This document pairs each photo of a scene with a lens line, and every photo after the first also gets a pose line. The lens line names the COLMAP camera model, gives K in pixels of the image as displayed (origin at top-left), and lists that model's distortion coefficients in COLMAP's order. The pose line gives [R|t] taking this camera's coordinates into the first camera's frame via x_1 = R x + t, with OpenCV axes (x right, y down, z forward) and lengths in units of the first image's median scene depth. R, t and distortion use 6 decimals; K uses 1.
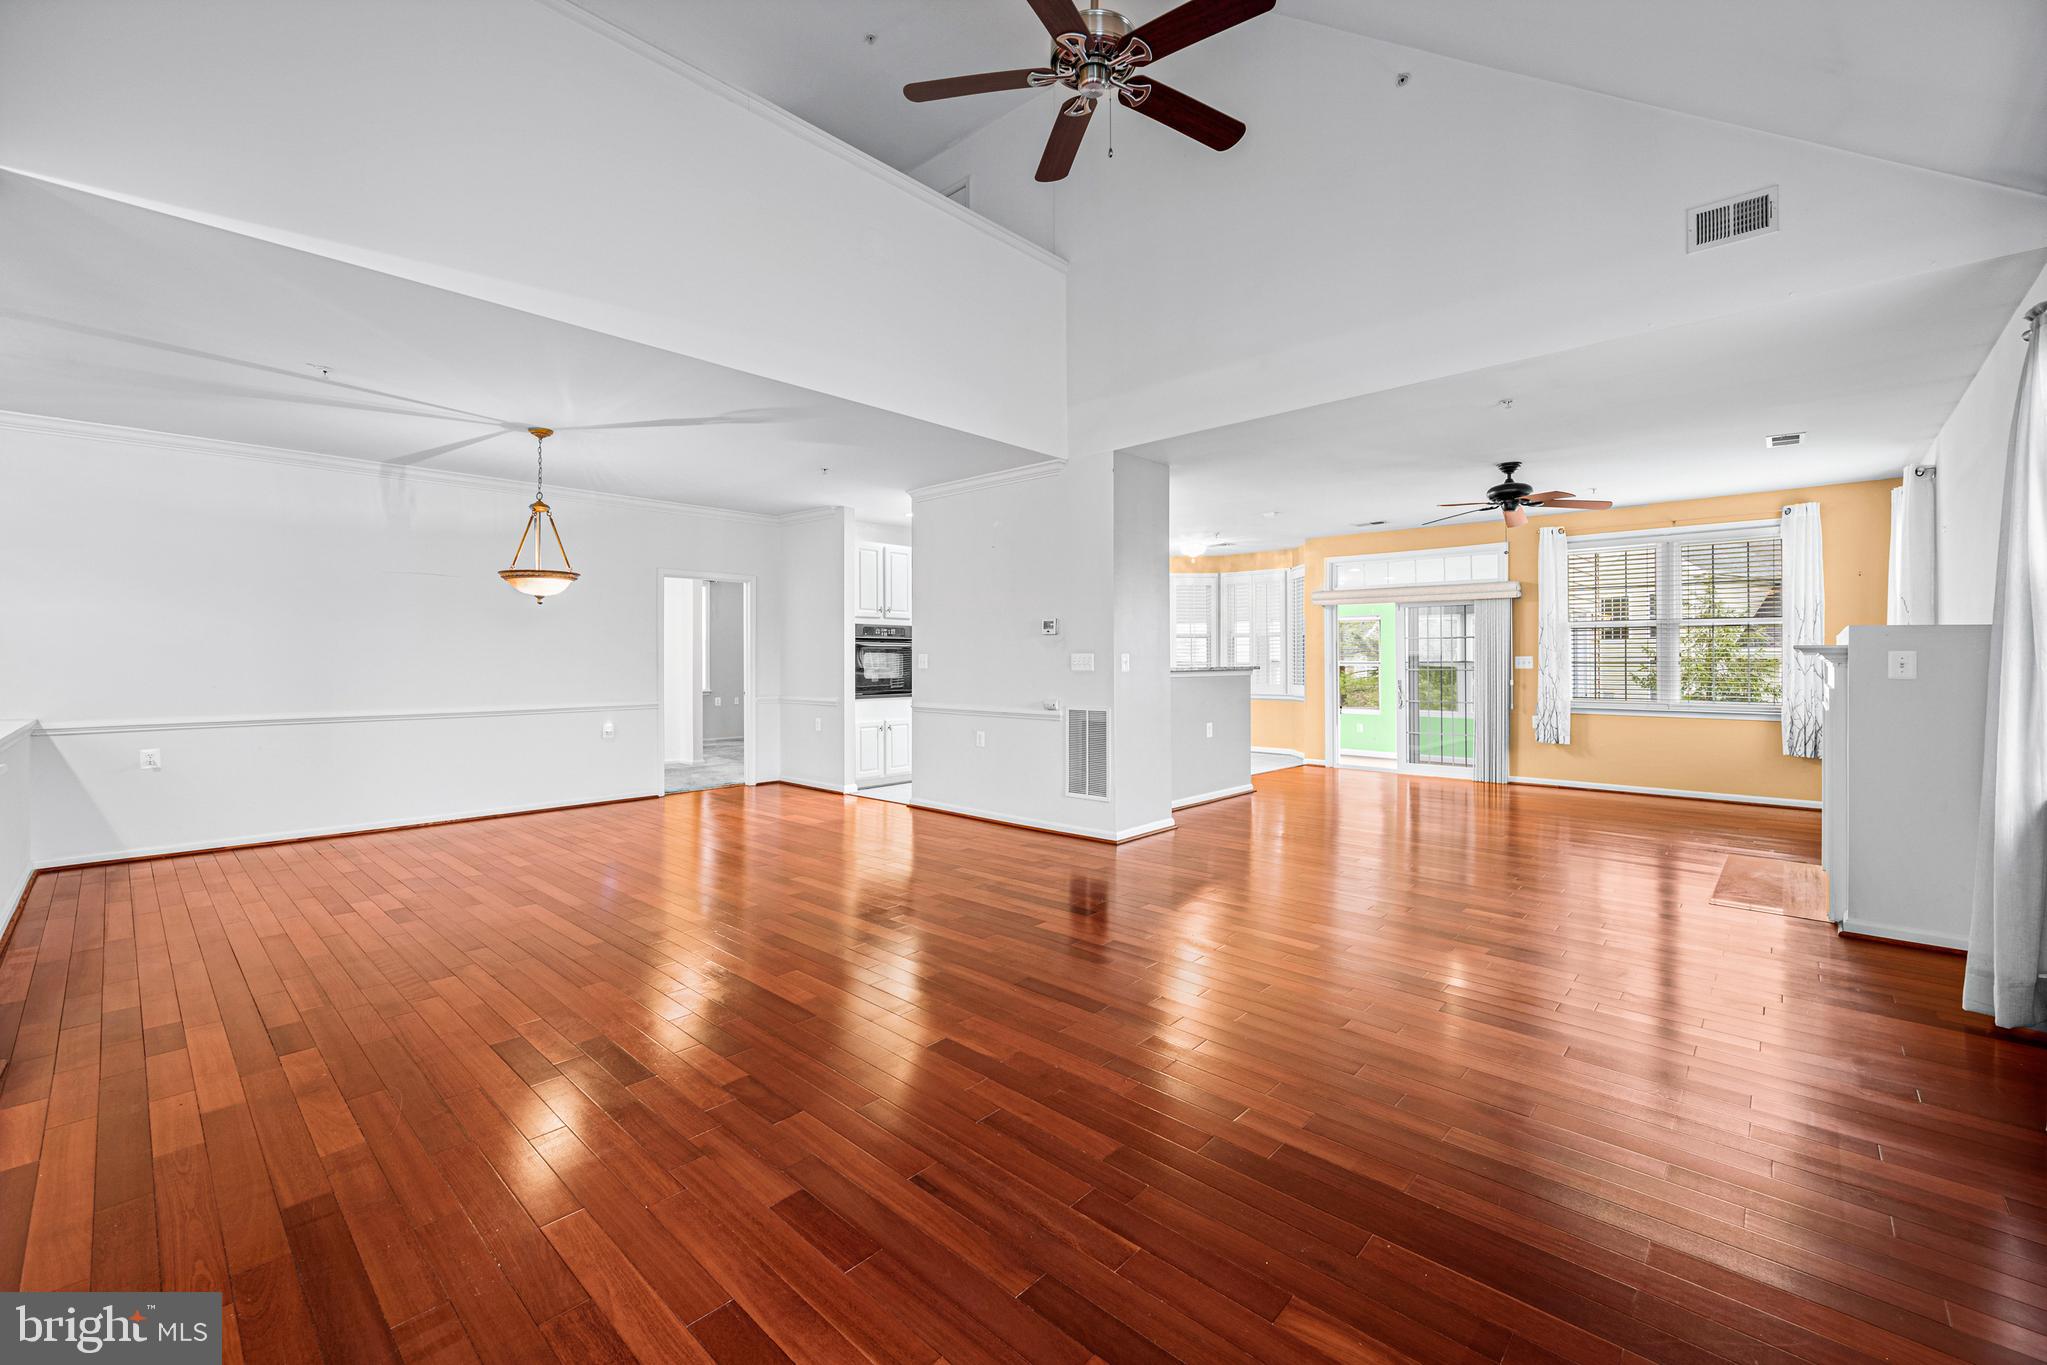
lens RADIAL K [[832.1, 0, 1027.0], [0, 832.1, 660.3], [0, 0, 1]] dist [-0.000280, 0.000028]
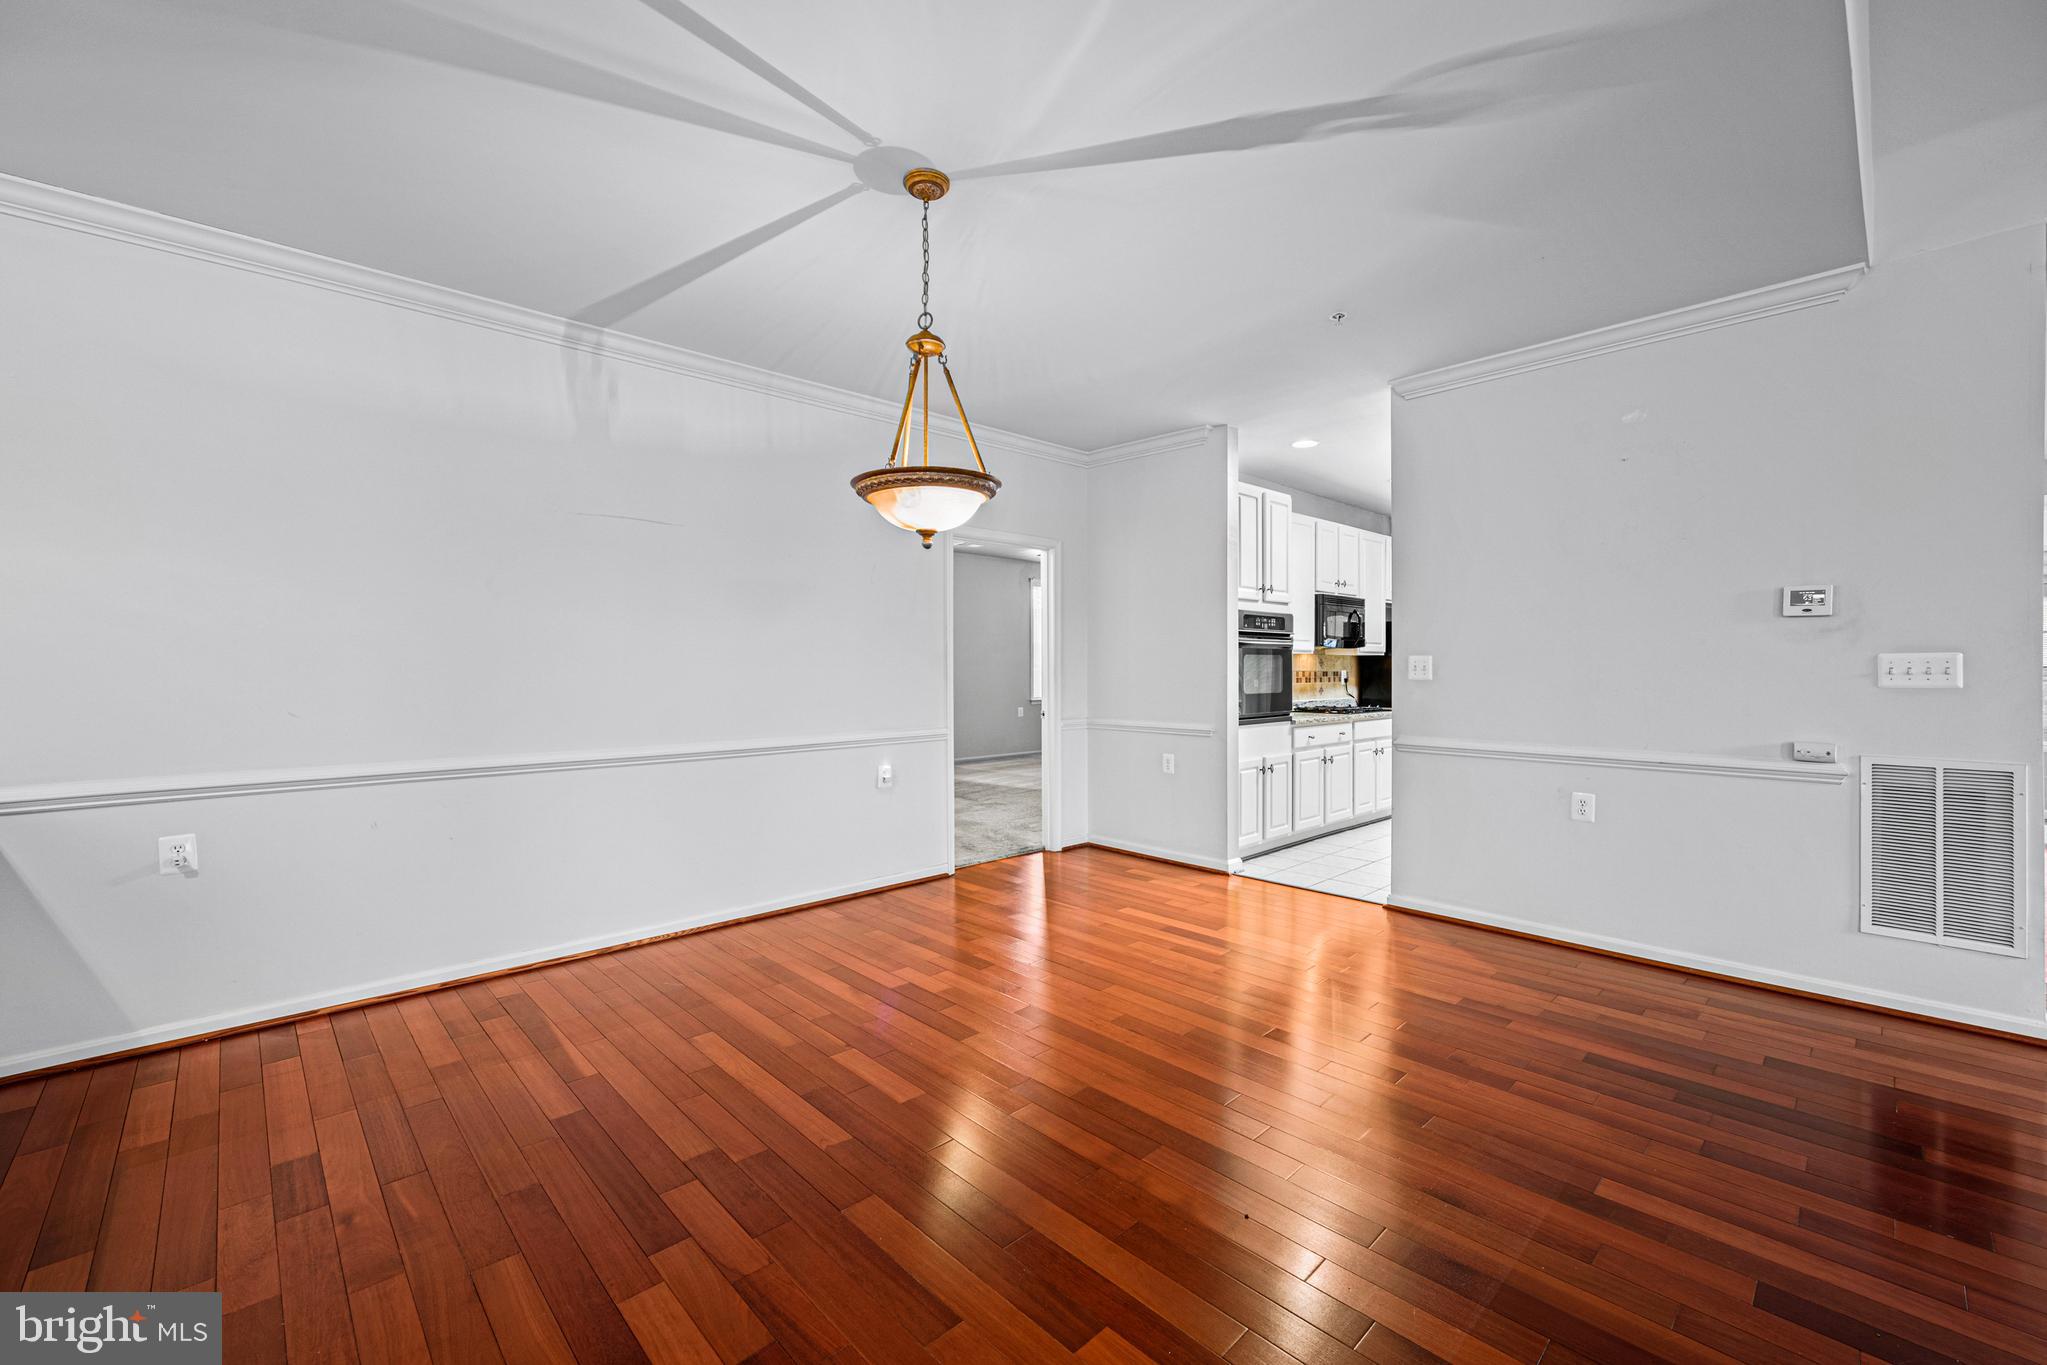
lens RADIAL K [[840.8, 0, 1038.8], [0, 840.8, 682.6], [0, 0, 1]] dist [0.000041, 0.000016]
pose [[0.997644, 0.001193, -0.068596, -0.402489], [0.000106, 0.999821, 0.018926, 0.000328], [0.068607, -0.018888, 0.997465, 0.431085]]
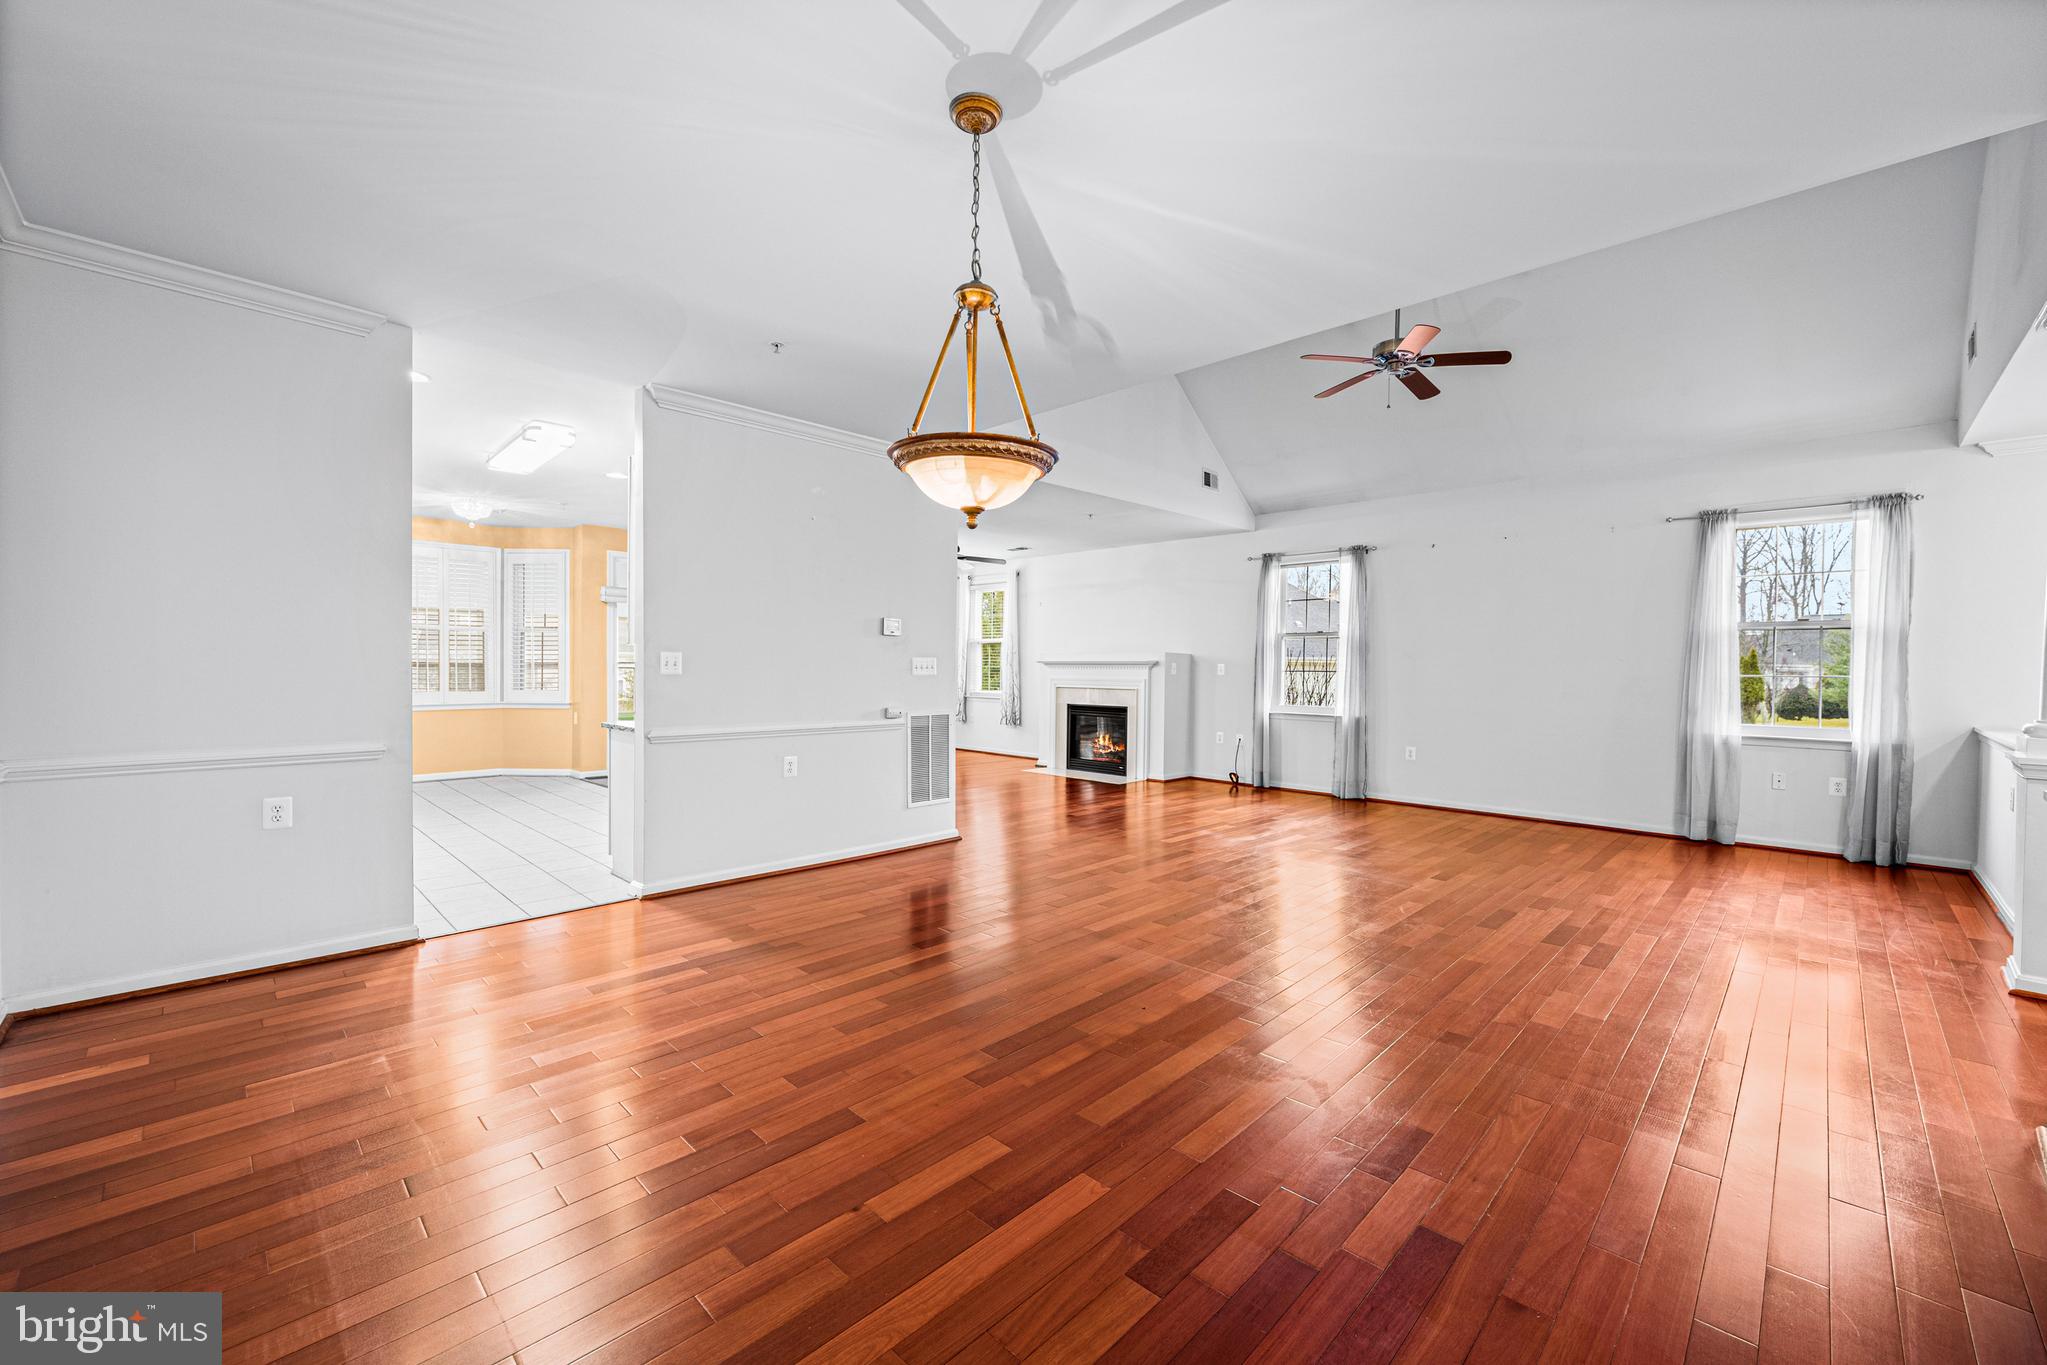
lens RADIAL K [[820.5, 0, 1002.7], [0, 820.5, 687.5], [0, 0, 1]] dist [-0.028717, 0.000012]
pose [[0.052399, -0.026836, 0.998266, -0.827553], [-0.009550, 0.999580, 0.027373, 0.000120], [-0.998581, -0.010968, 0.052120, 0.801386]]
